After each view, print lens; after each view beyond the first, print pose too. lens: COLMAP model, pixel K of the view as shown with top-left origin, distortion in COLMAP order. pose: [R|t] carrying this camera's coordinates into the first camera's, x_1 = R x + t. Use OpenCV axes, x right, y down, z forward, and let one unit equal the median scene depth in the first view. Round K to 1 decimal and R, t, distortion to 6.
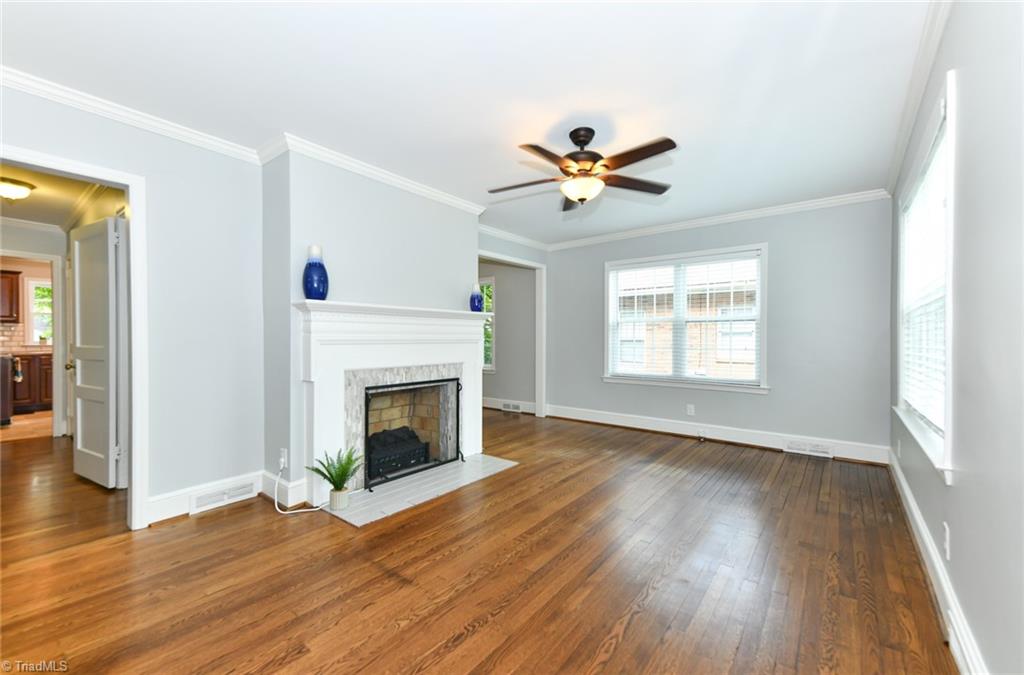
lens RADIAL K [[410.5, 0, 512.0], [0, 410.5, 337.5], [0, 0, 1]] dist [0.009005, 0.000021]
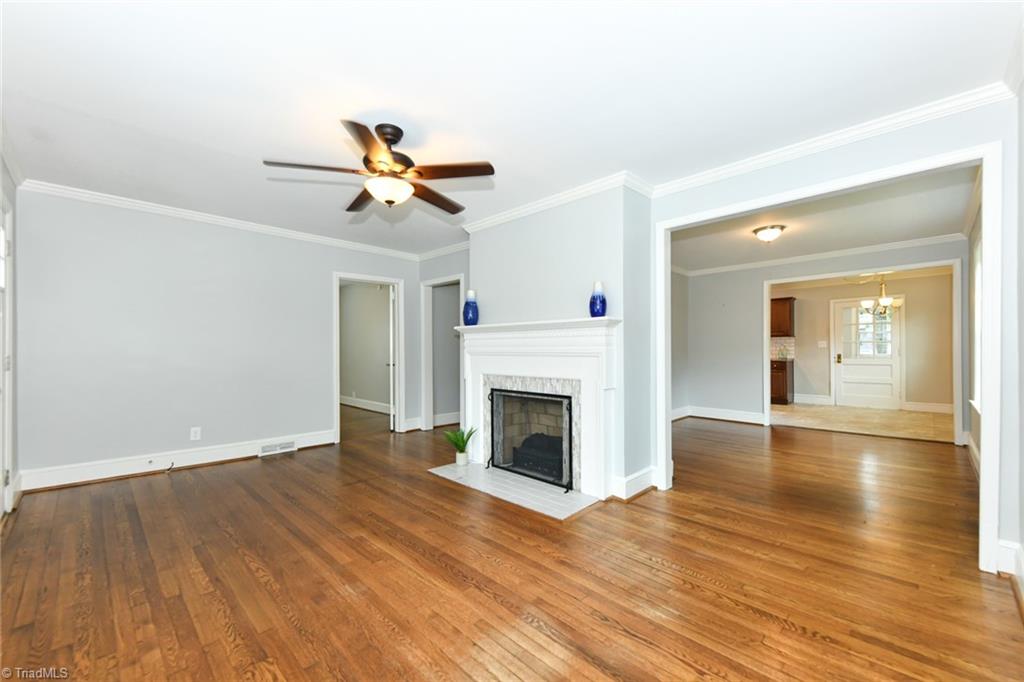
lens RADIAL K [[411.5, 0, 509.4], [0, 411.5, 346.9], [0, 0, 1]] dist [0.029351, -0.009801]
pose [[-0.117317, -0.003856, -0.993087, 0.841085], [0.006767, 0.999966, -0.004682, -0.003760], [0.993072, -0.007269, -0.117286, 1.085667]]
